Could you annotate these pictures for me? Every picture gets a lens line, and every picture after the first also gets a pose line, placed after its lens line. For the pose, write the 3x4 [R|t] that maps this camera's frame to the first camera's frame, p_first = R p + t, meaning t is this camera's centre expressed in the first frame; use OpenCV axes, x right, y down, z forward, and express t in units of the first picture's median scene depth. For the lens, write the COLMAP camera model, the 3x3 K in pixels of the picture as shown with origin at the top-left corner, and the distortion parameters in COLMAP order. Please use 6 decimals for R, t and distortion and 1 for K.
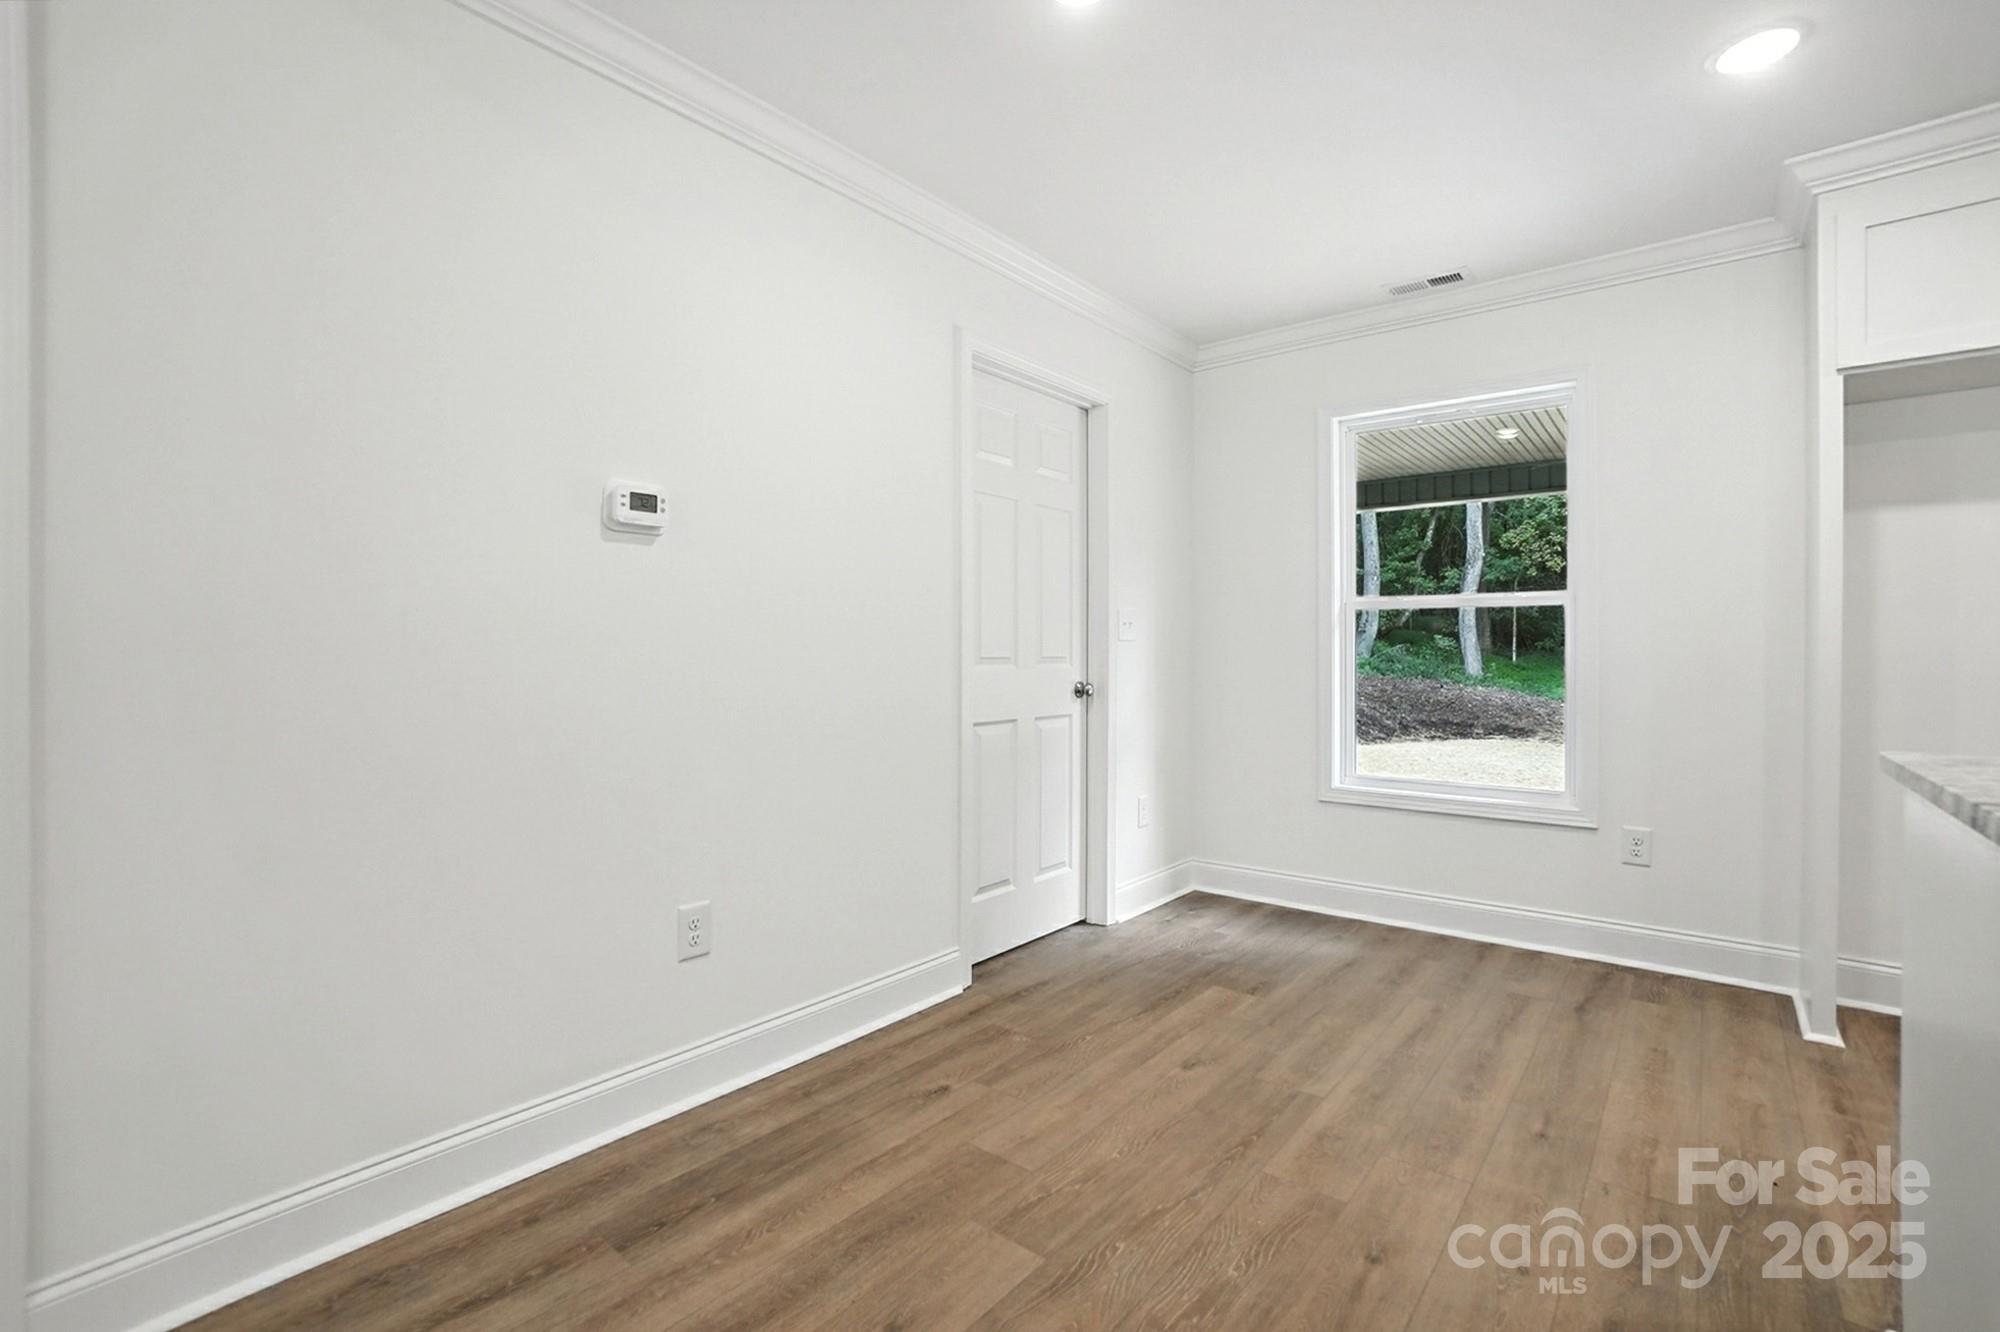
lens RADIAL K [[893.3, 0, 985.0], [0, 893.3, 662.7], [0, 0, 1]] dist [-0.064031, 0.024424]
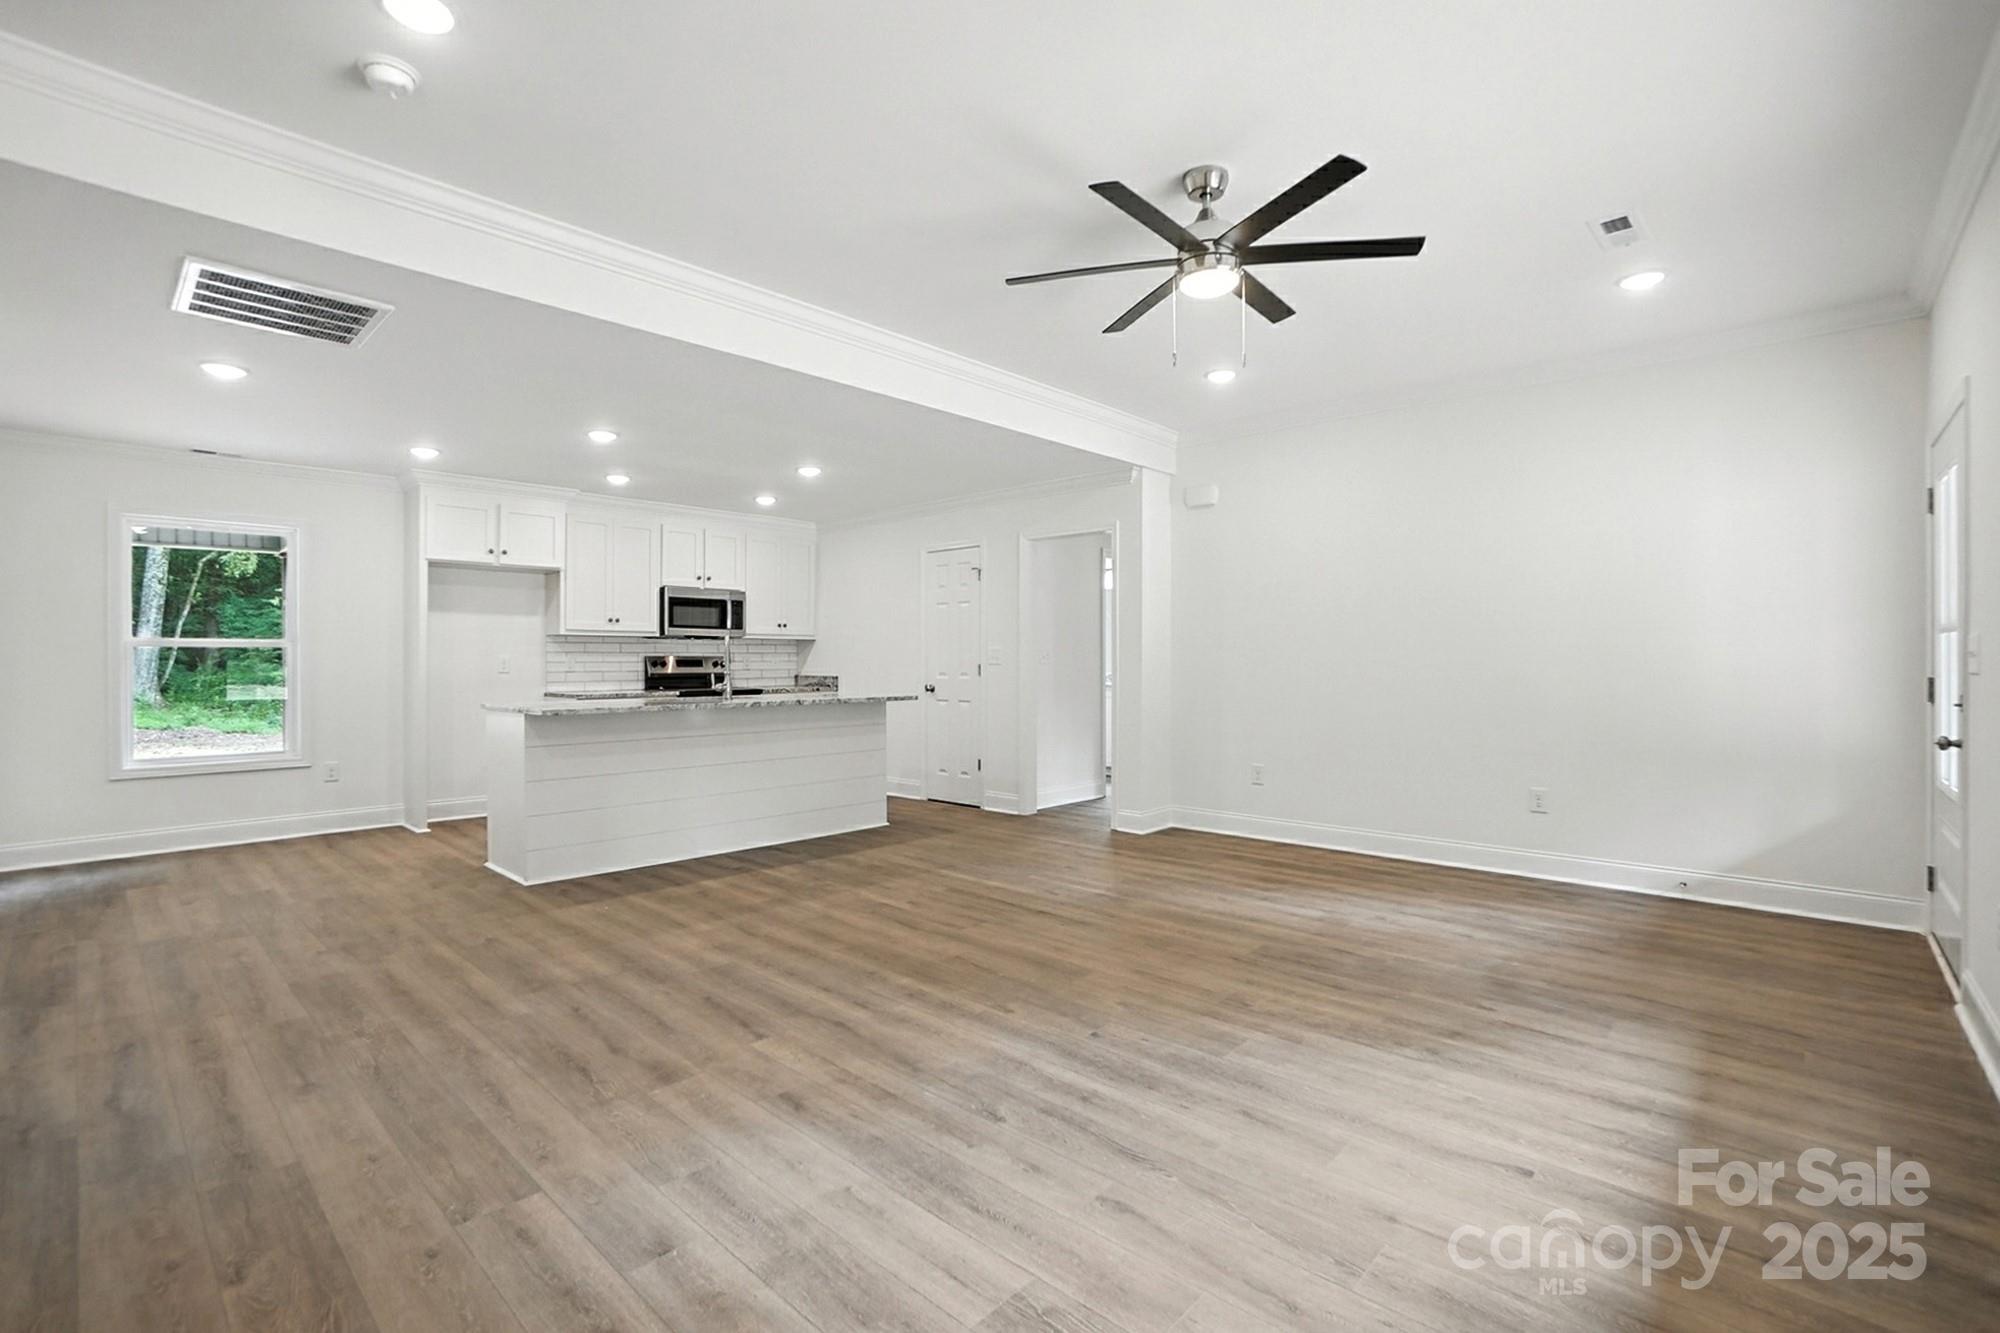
lens RADIAL K [[893.3, 0, 985.0], [0, 893.3, 663.2], [0, 0, 1]] dist [-0.064031, 0.024424]
pose [[0.055085, -0.006287, 0.998462, -1.414409], [0.013240, 0.999897, 0.005566, -0.031709], [-0.998394, 0.012913, 0.055162, -0.744163]]
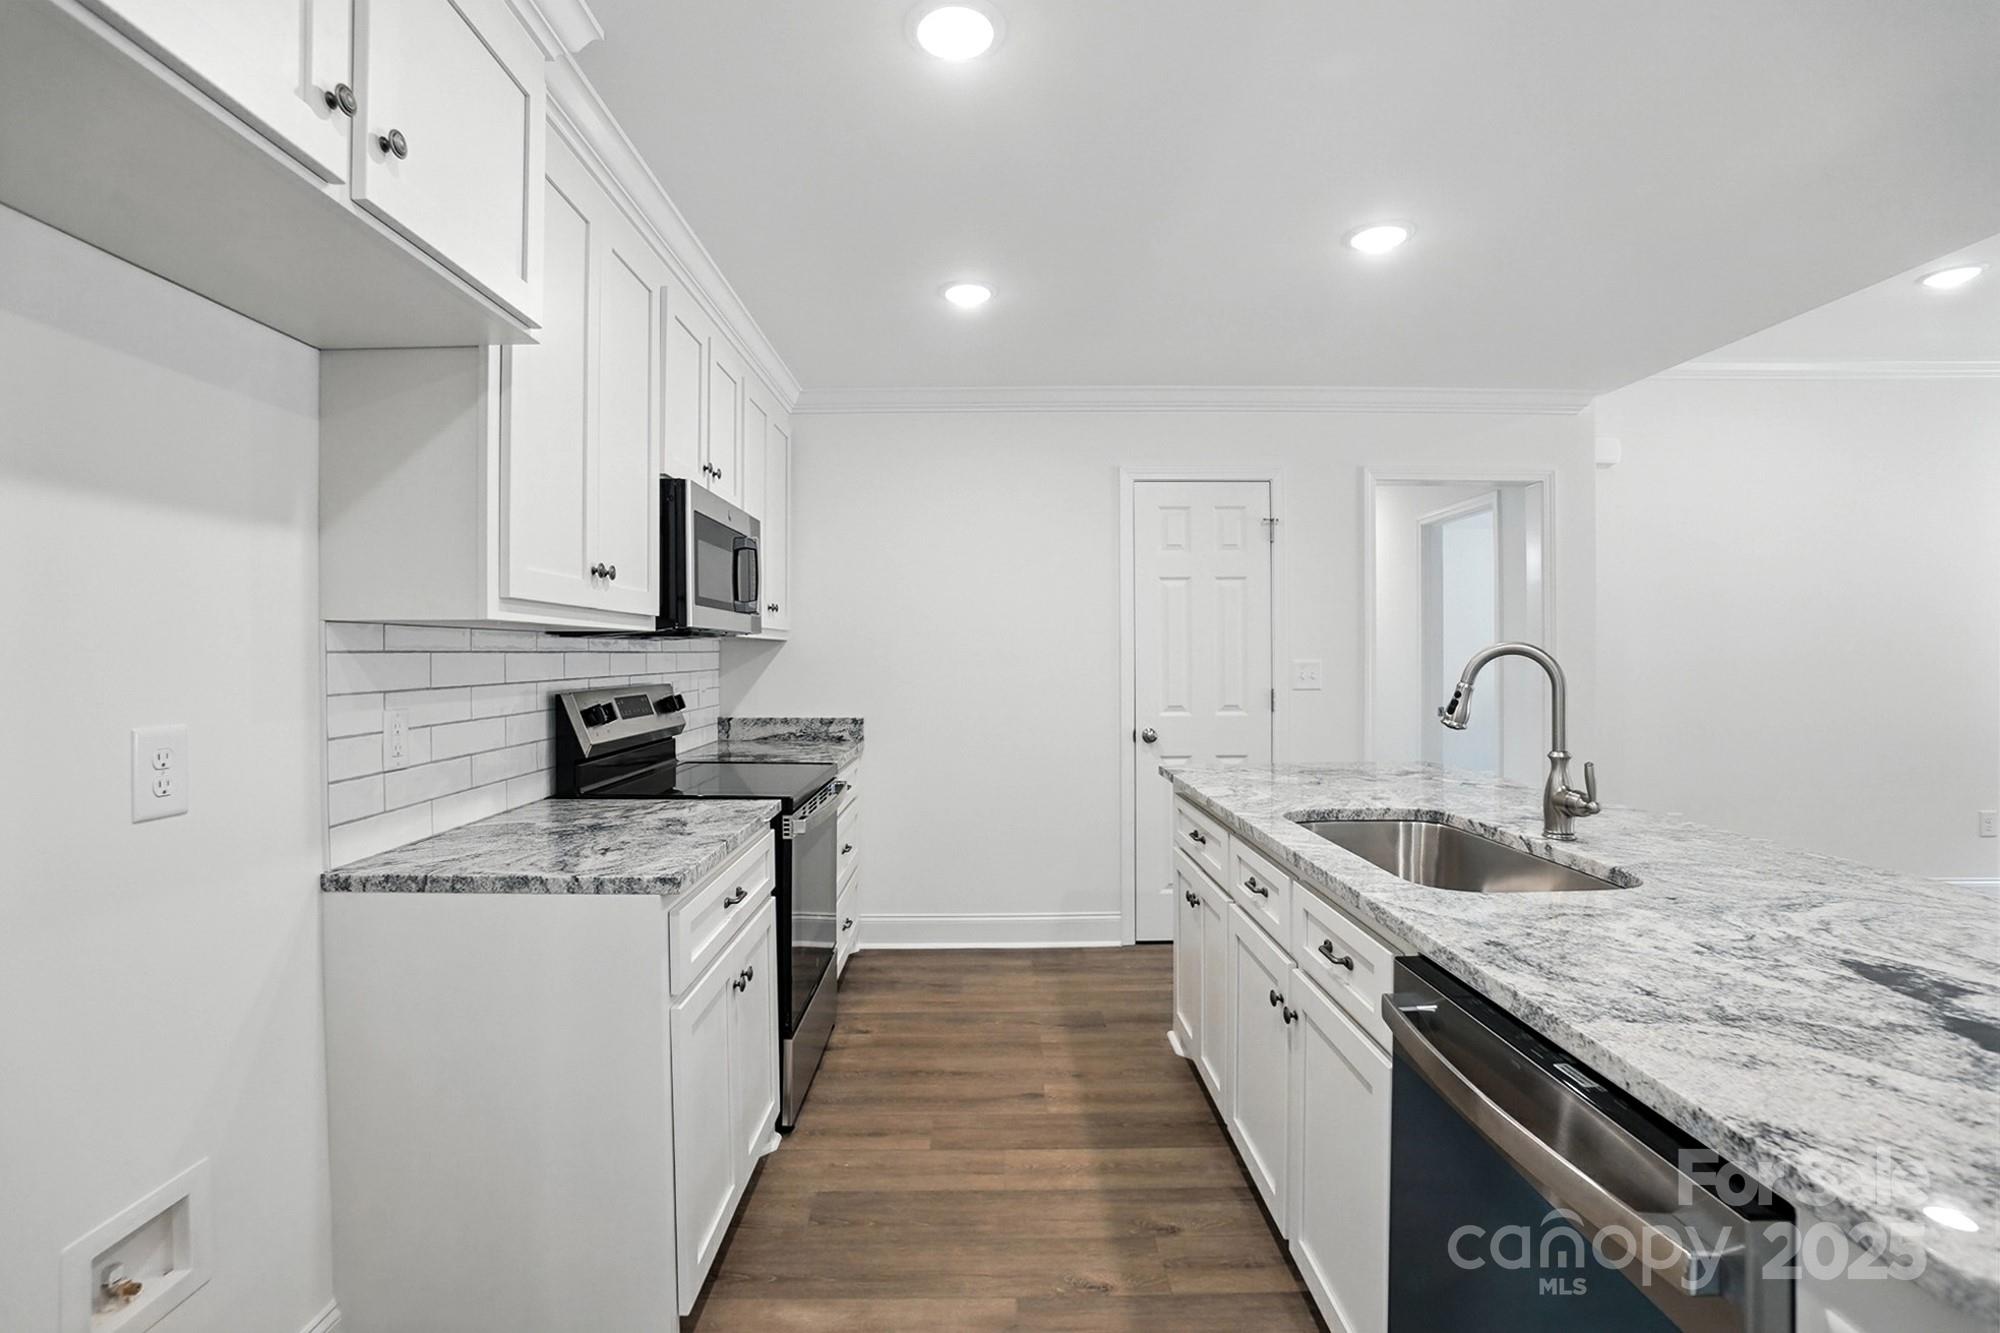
lens RADIAL K [[893.3, 0, 985.0], [0, 893.3, 663.2], [0, 0, 1]] dist [-0.064031, 0.024424]
pose [[-0.640356, -0.008587, 0.768031, 0.594198], [0.011850, 0.999708, 0.021058, -0.102869], [-0.767987, 0.022586, -0.640067, 0.897053]]
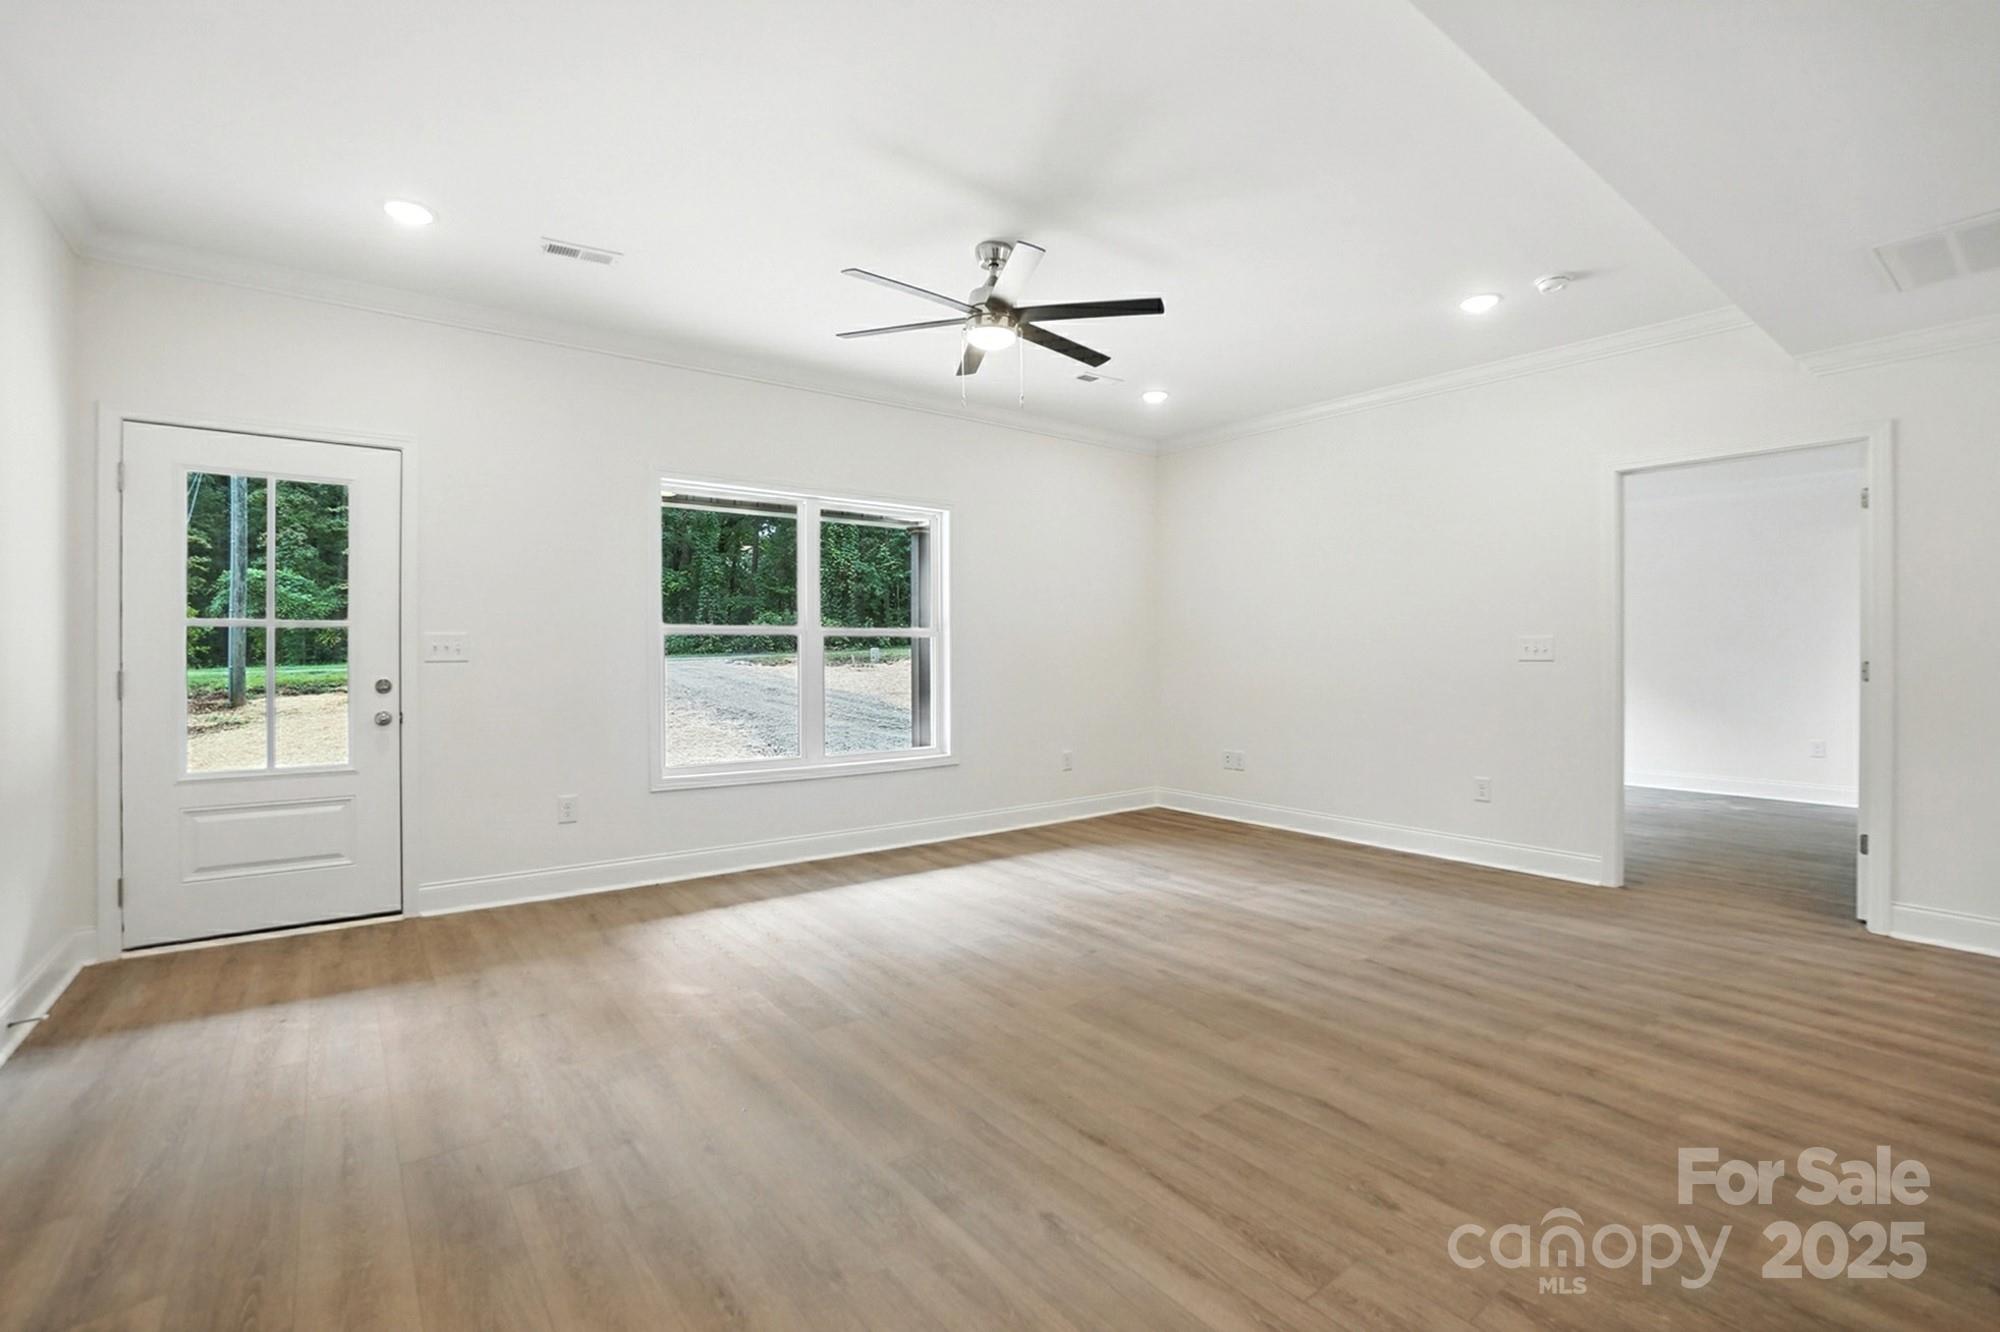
lens RADIAL K [[893.3, 0, 985.0], [0, 893.3, 662.7], [0, 0, 1]] dist [-0.064031, 0.024424]
pose [[-0.222438, 0.010389, -0.974891, 1.185293], [-0.011535, 0.999845, 0.013287, -0.026604], [0.974879, 0.014201, -0.222284, -0.673051]]
